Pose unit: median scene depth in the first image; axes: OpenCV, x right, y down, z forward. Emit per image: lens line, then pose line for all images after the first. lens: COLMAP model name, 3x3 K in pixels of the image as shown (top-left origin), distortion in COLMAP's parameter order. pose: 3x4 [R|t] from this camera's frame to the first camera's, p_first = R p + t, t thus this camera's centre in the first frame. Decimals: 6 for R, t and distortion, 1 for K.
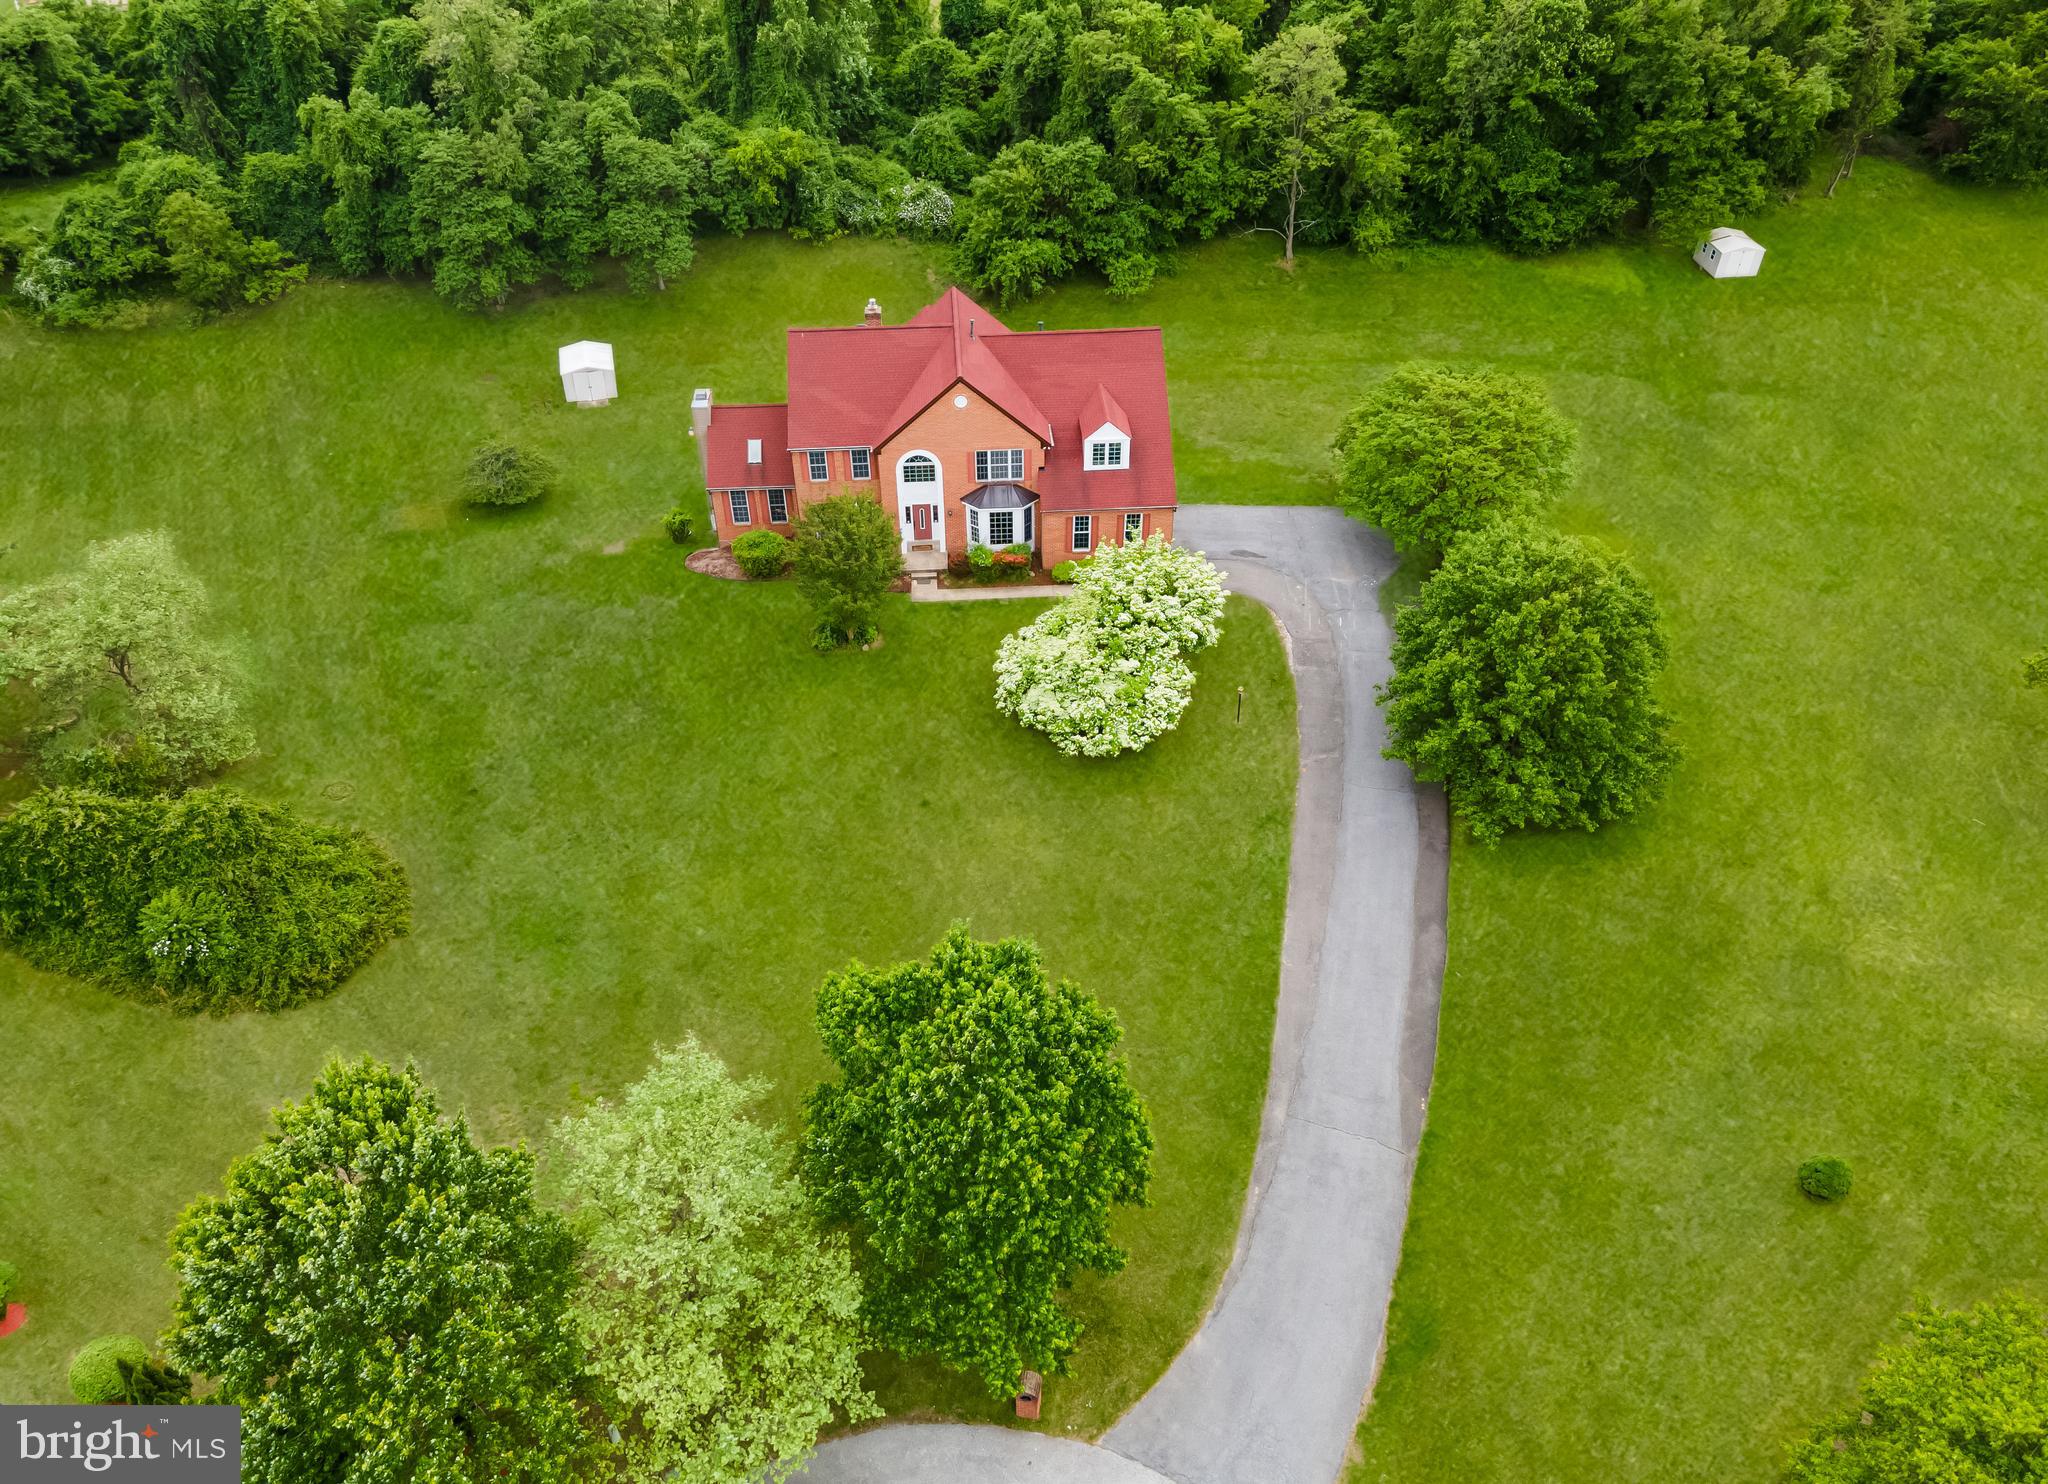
lens RADIAL K [[1518.1, 0, 1024.0], [0, 1518.1, 742.0], [0, 0, 1]] dist [0.056107, 0.000210]
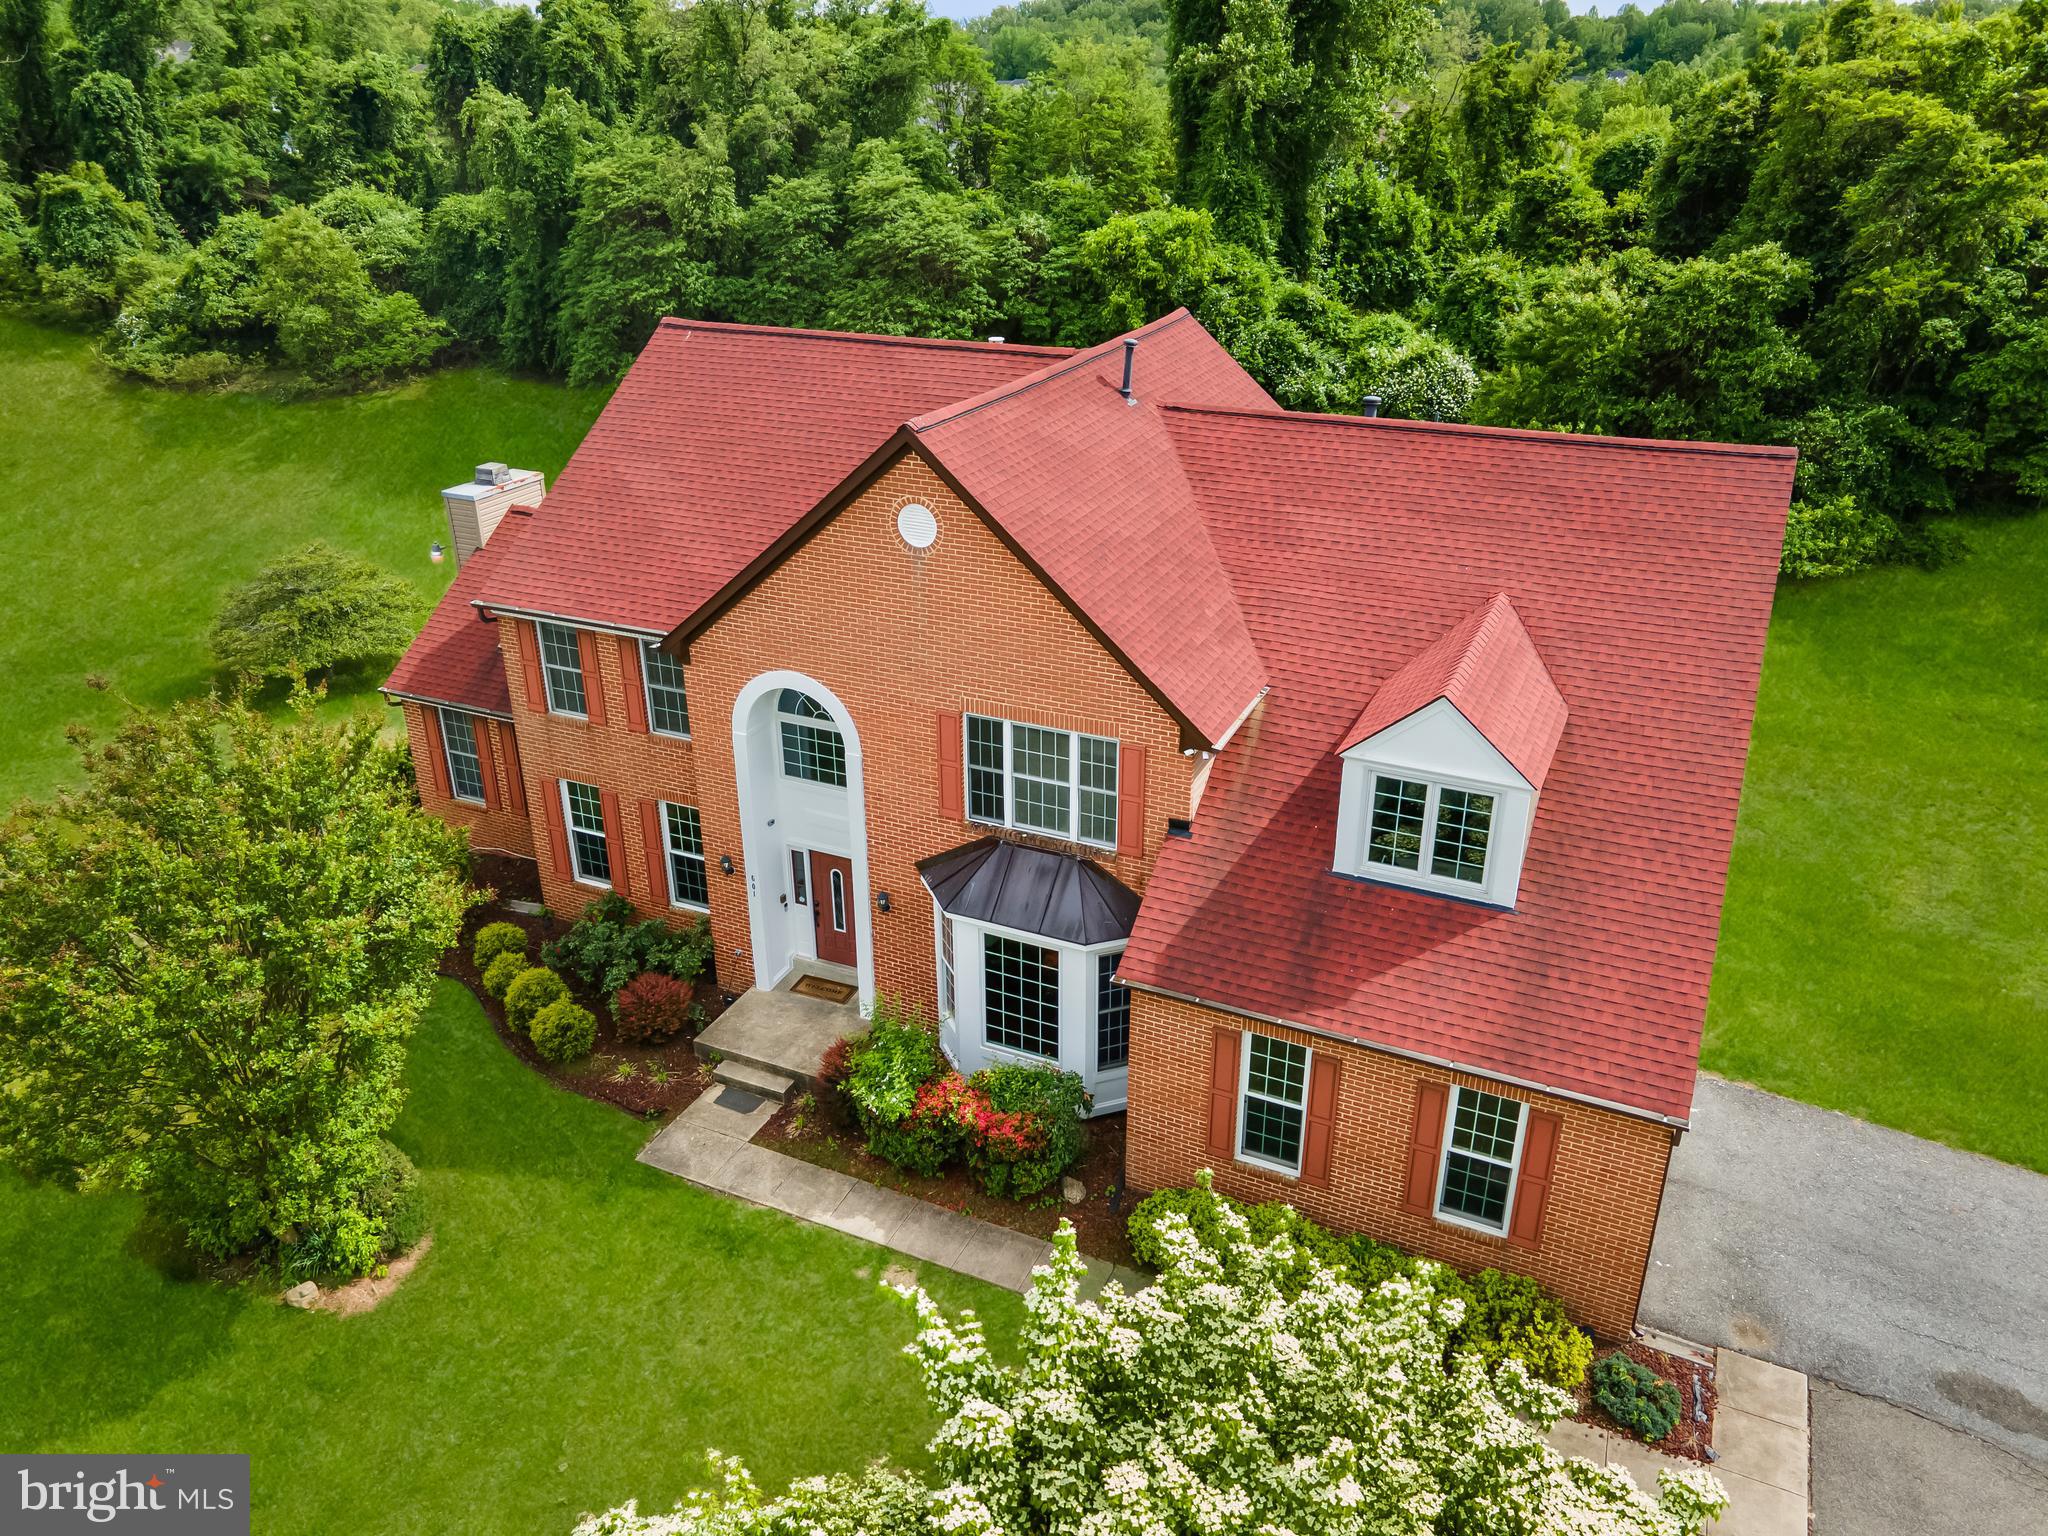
lens RADIAL K [[1499.1, 0, 1021.5], [0, 1499.1, 749.3], [0, 0, 1]] dist [0.035665, 0.011146]
pose [[0.878348, 0.201012, -0.433705, 0.098039], [-0.299024, 0.938903, -0.170430, -0.136551], [0.372948, 0.279385, 0.884790, 0.737804]]
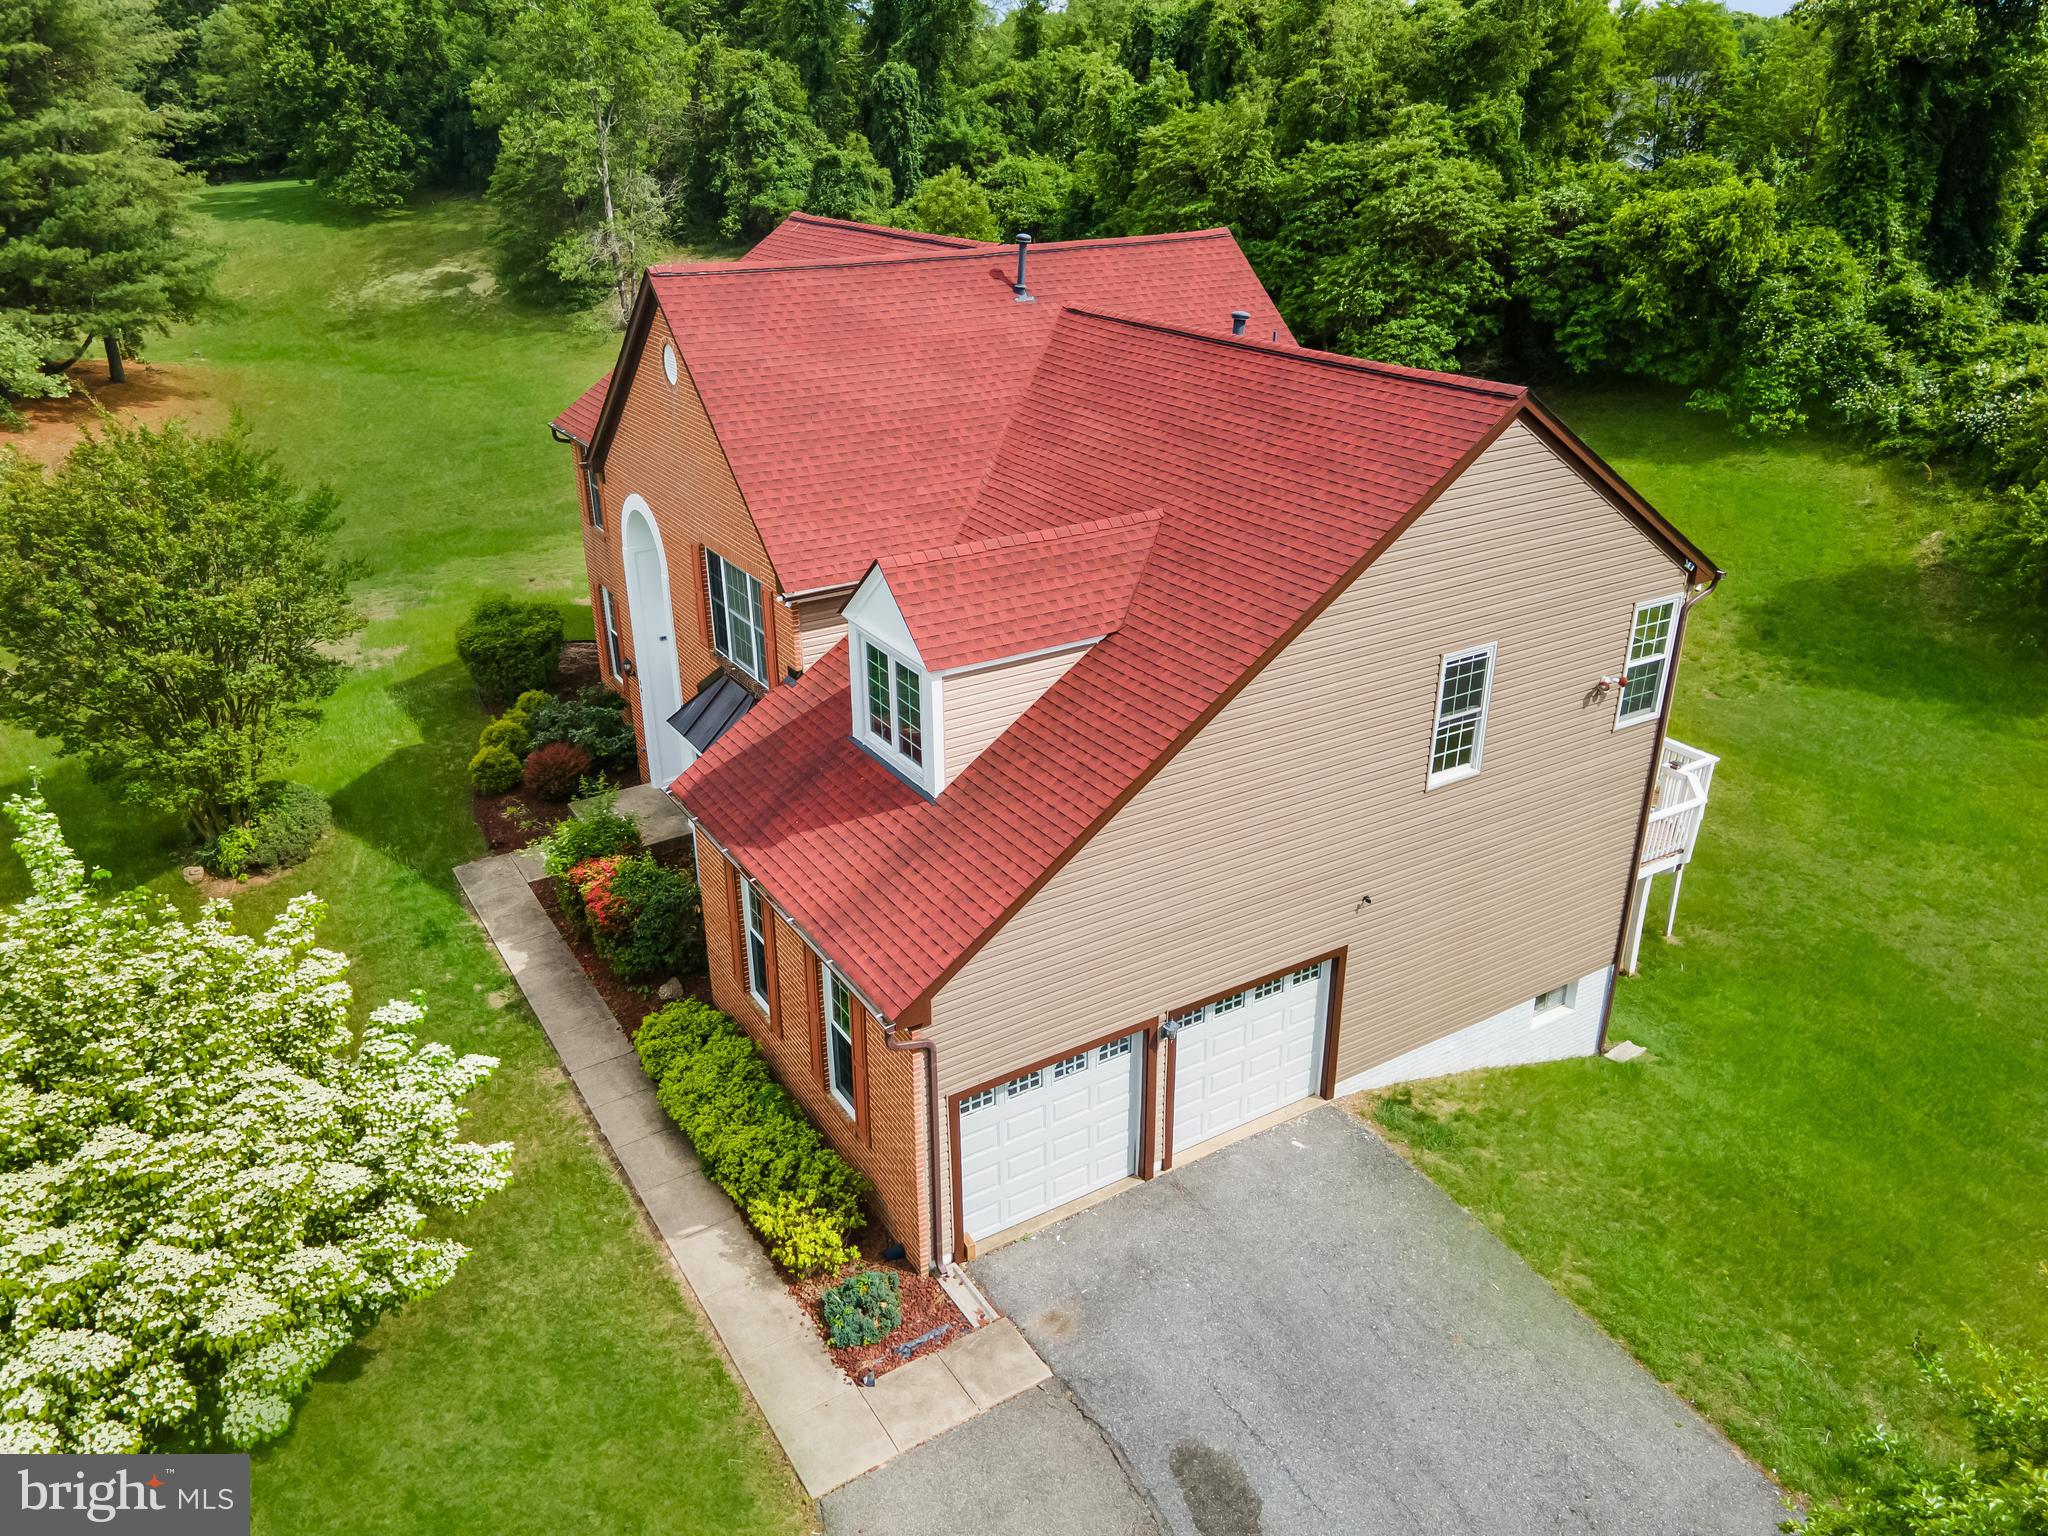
lens RADIAL K [[1491.2, 0, 1016.6], [0, 1491.2, 761.7], [0, 0, 1]] dist [0.008514, 0.068151]
pose [[0.472629, 0.368612, -0.800467, 0.252660], [-0.548003, 0.834277, 0.060618, -0.202487], [0.690155, 0.410009, 0.596304, 0.857443]]
